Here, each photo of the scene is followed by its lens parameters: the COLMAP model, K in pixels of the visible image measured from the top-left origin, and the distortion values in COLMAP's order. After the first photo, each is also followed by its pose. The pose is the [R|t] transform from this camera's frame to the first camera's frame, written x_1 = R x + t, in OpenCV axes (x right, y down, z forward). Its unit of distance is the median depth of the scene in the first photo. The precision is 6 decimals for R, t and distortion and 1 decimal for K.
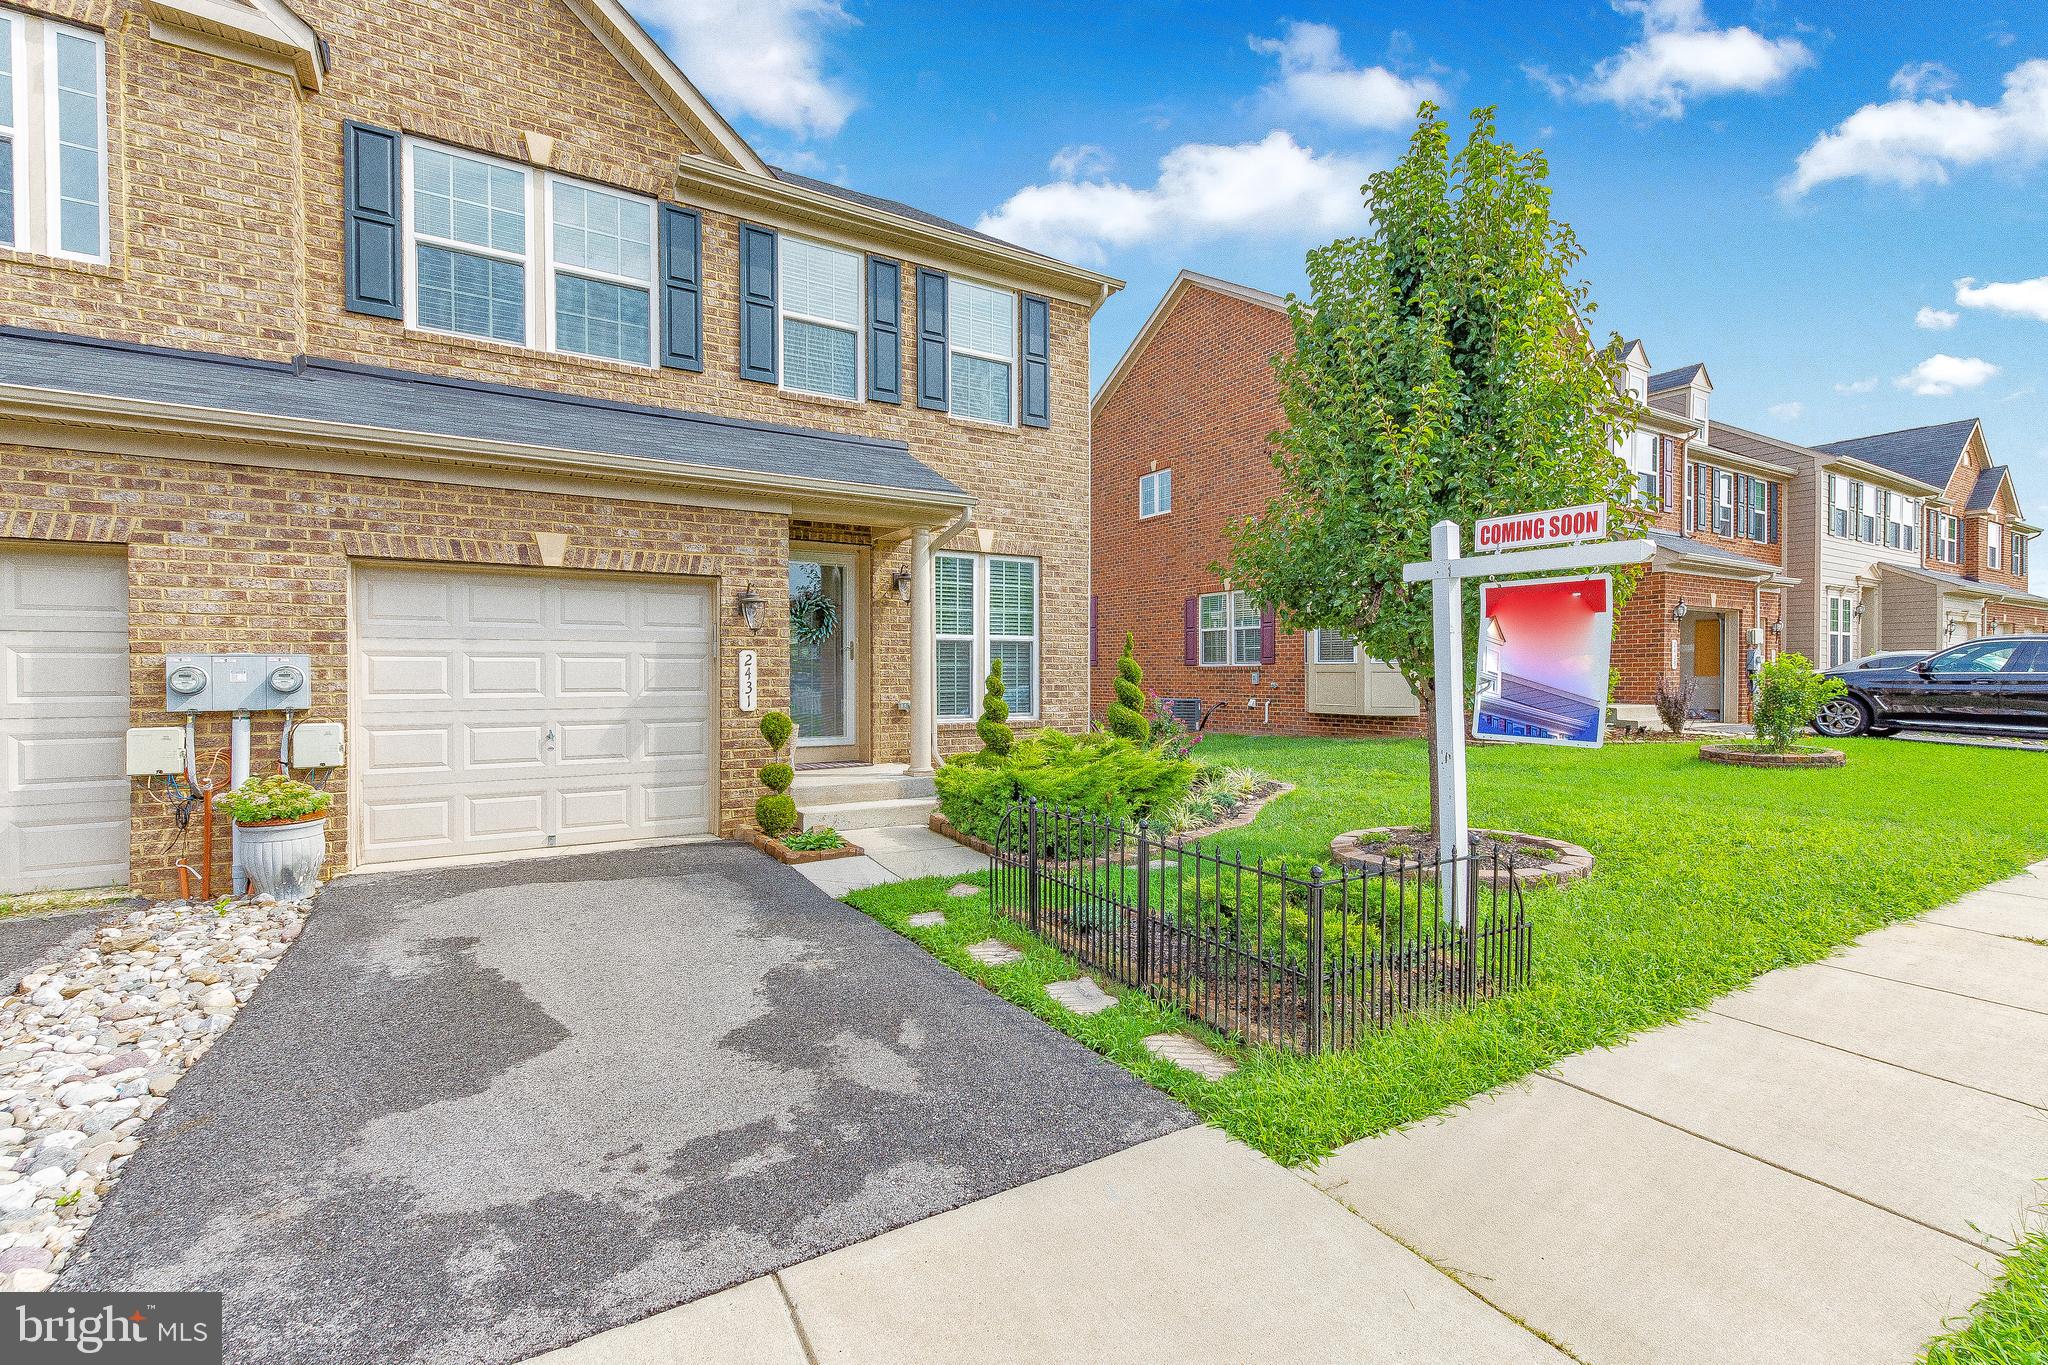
lens RADIAL K [[889.2, 0, 1027.9], [0, 889.2, 670.6], [0, 0, 1]] dist [0.019187, -0.003592]
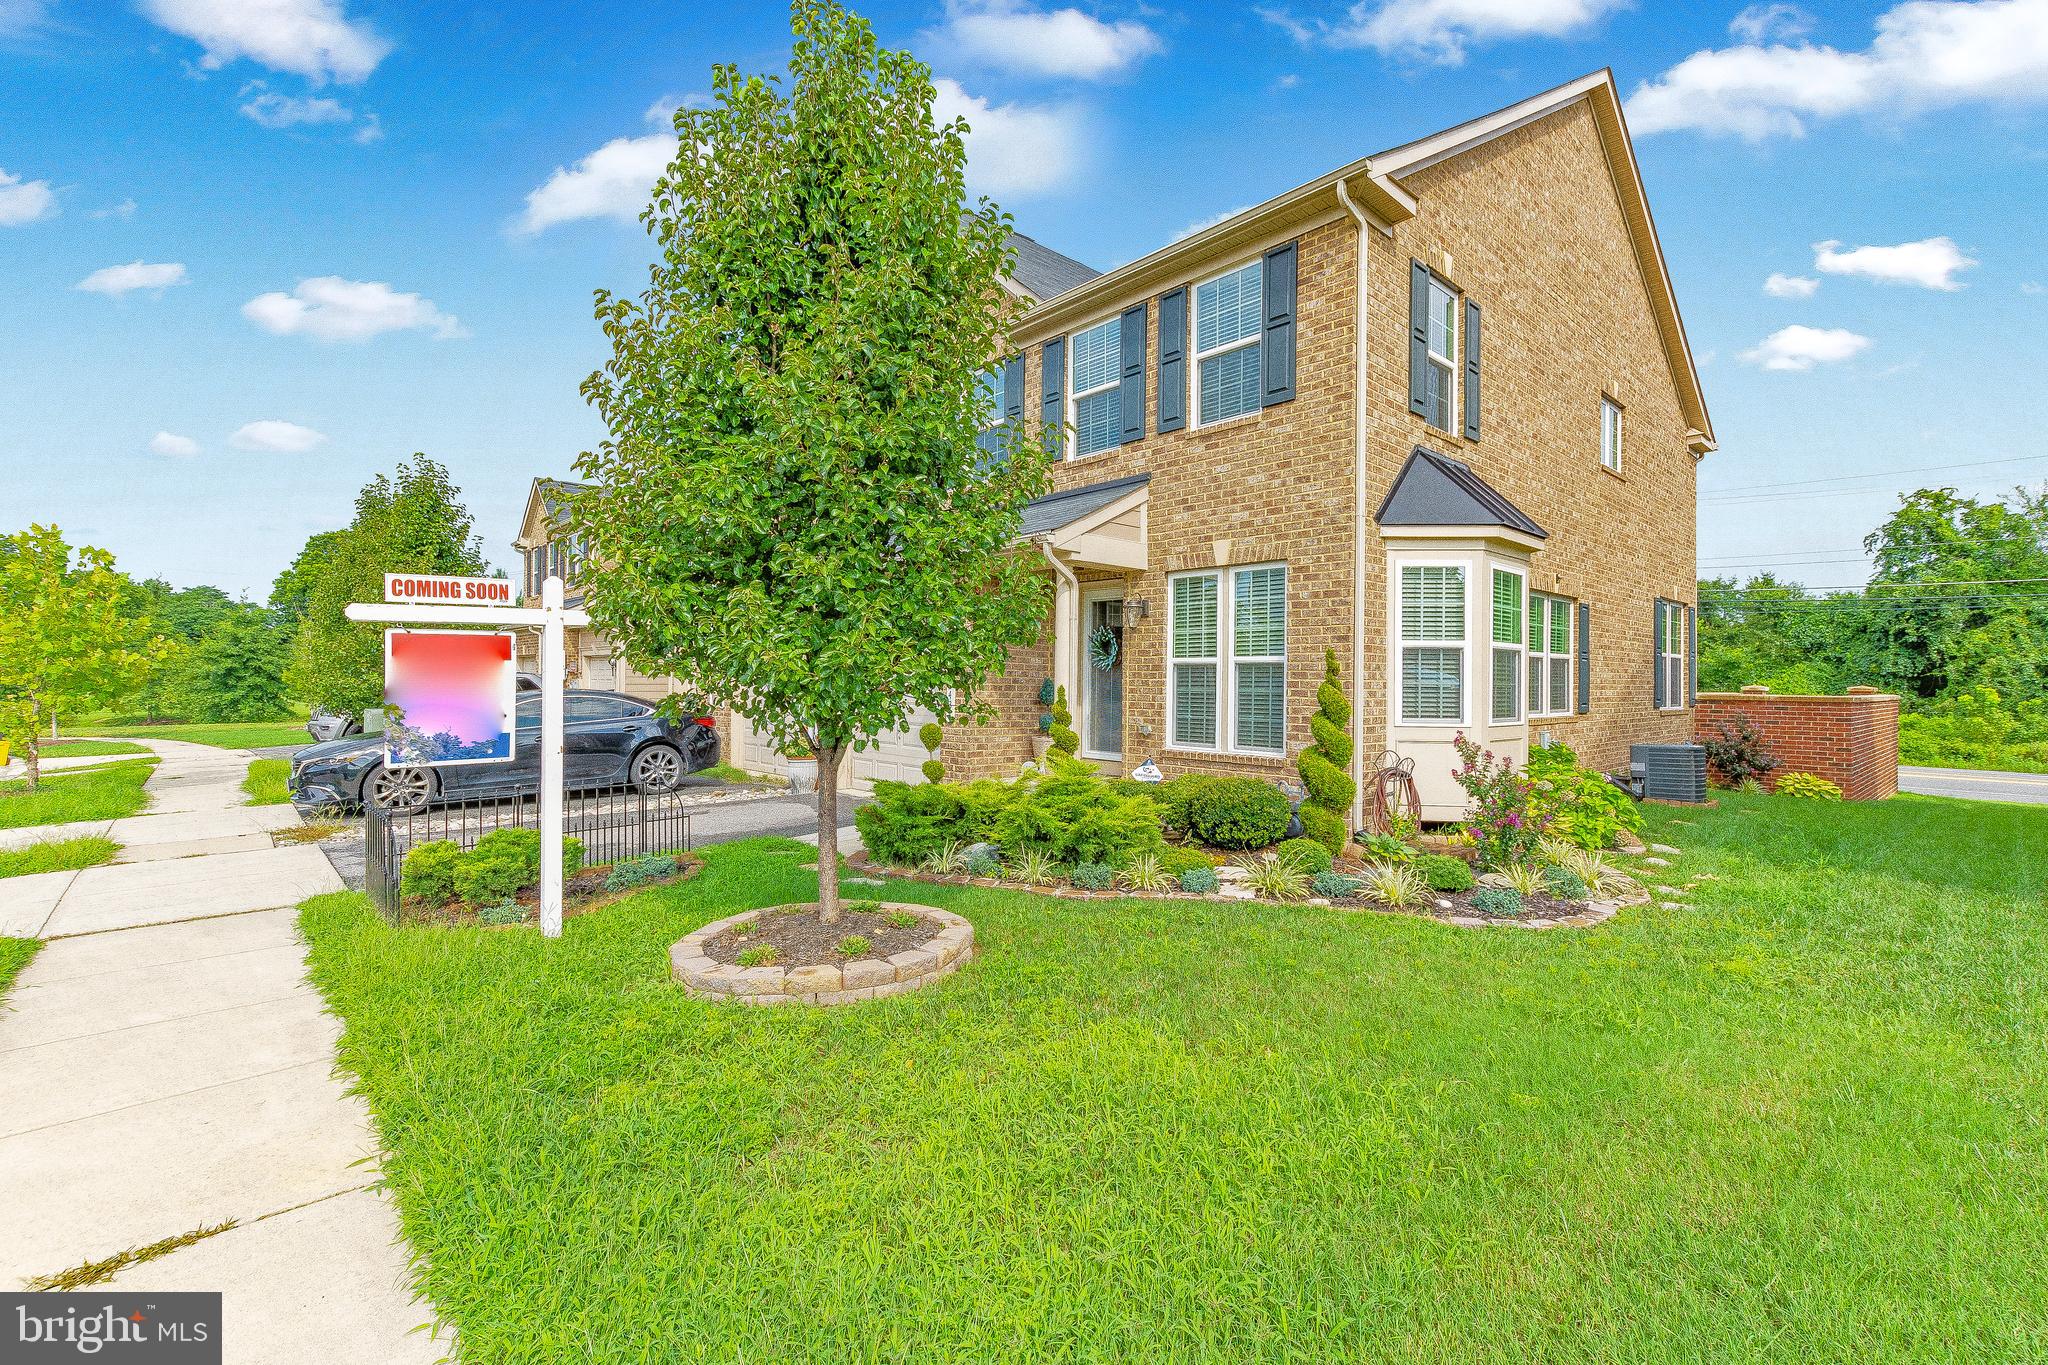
lens RADIAL K [[889.2, 0, 1028.1], [0, 889.2, 666.6], [0, 0, 1]] dist [0.019187, -0.003592]
pose [[0.205029, -0.014318, -0.978651, 1.089246], [-0.005089, 0.999864, -0.015694, -0.020825], [0.978743, 0.008198, 0.204928, 0.854084]]
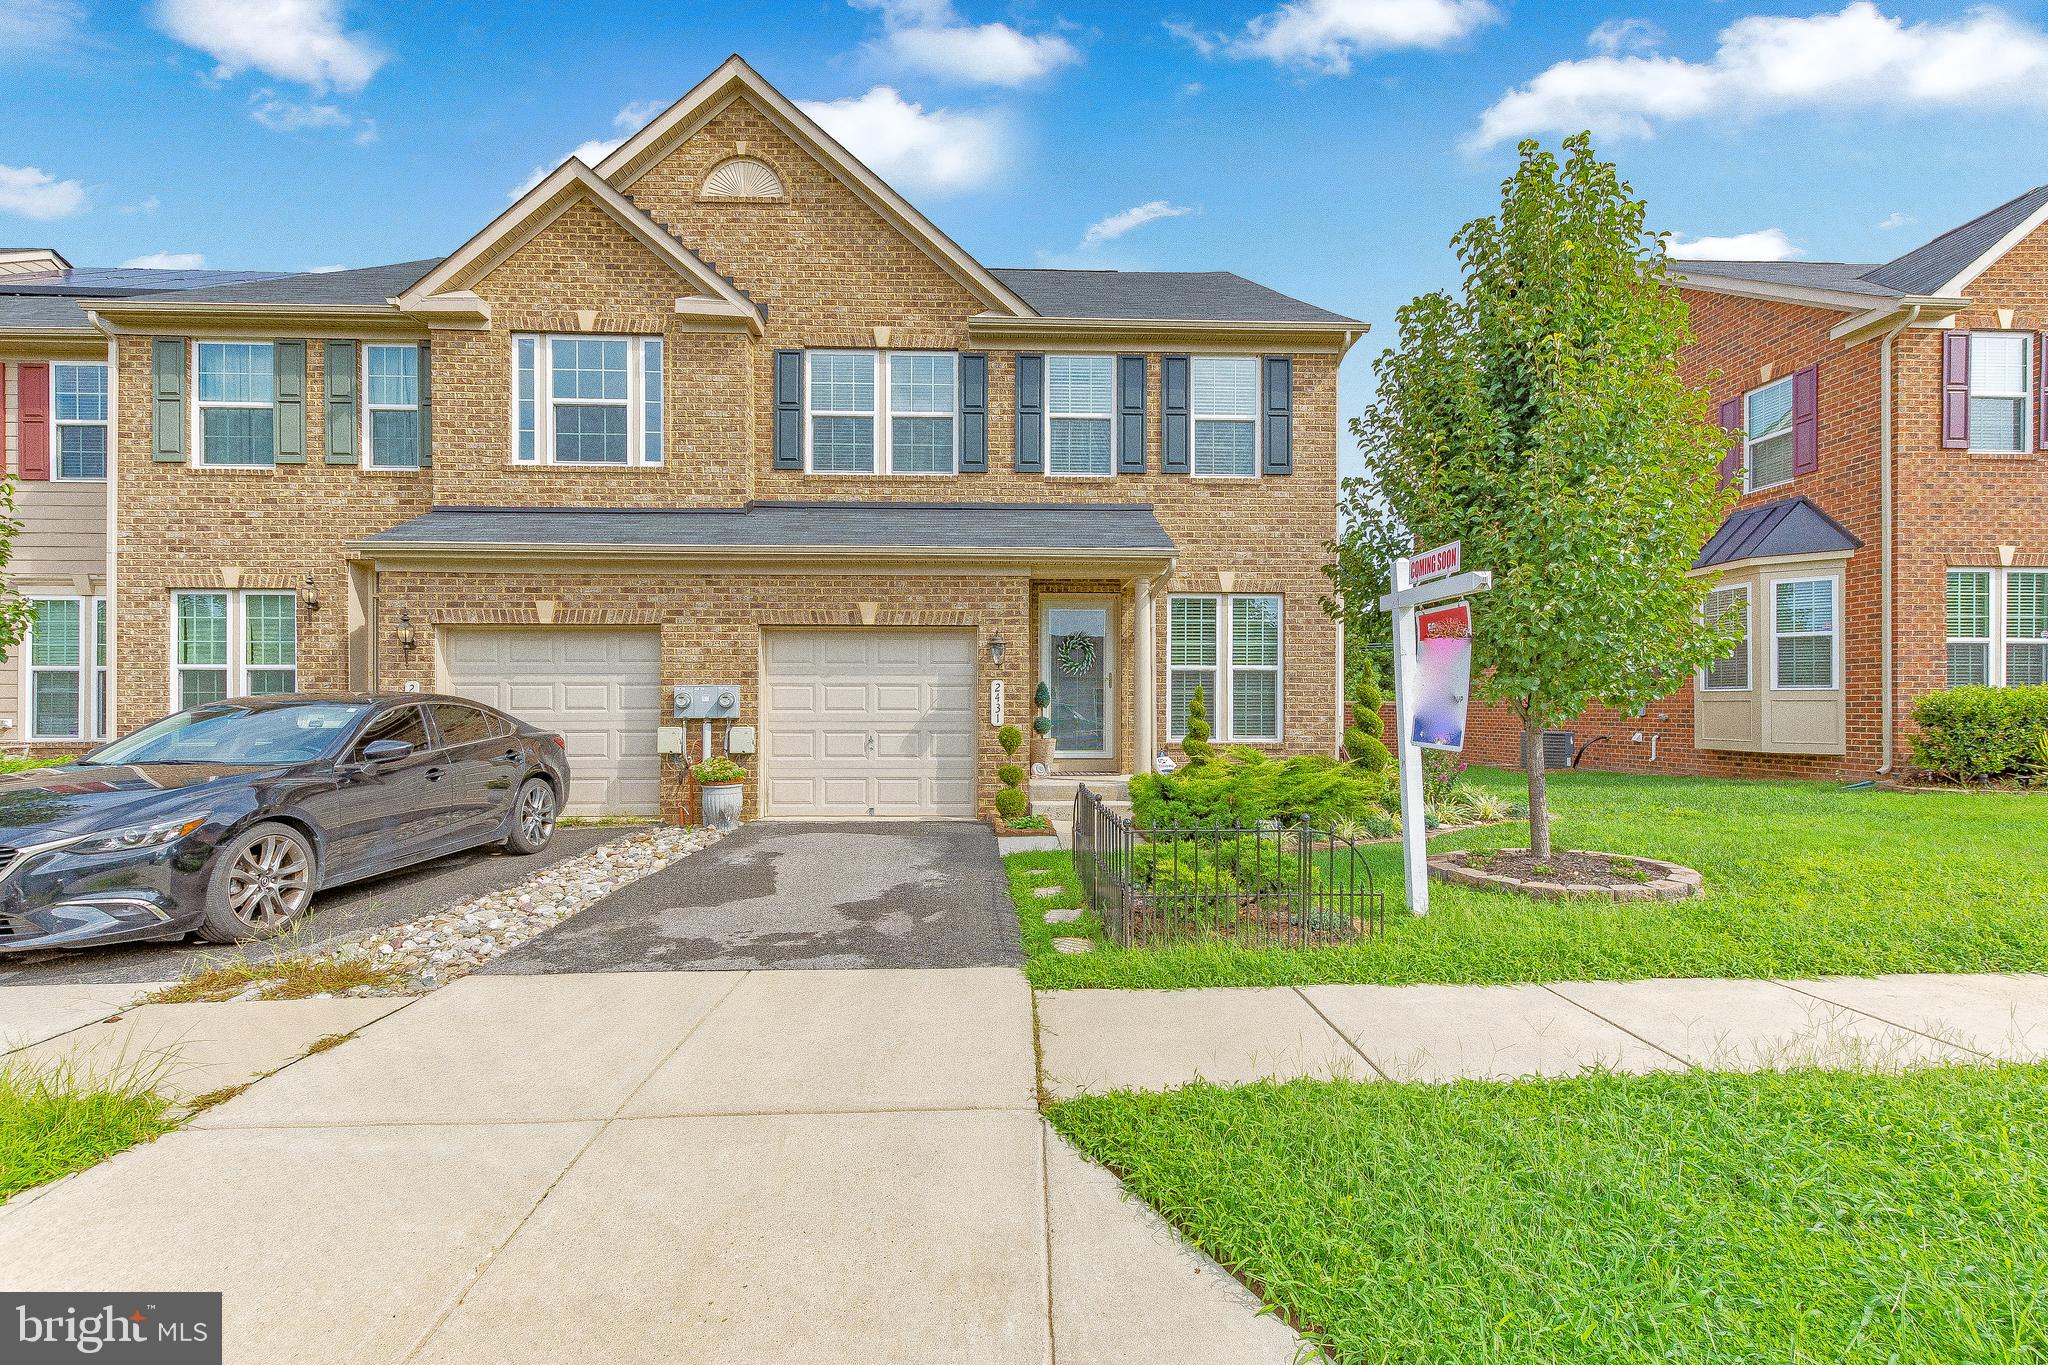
lens RADIAL K [[889.2, 0, 1021.0], [0, 889.2, 690.9], [0, 0, 1]] dist [0.019187, -0.003592]
pose [[0.874520, -0.006078, -0.484951, 0.371240], [-0.001852, 0.999872, -0.015871, 0.014354], [0.484986, 0.014778, 0.874397, -0.151509]]
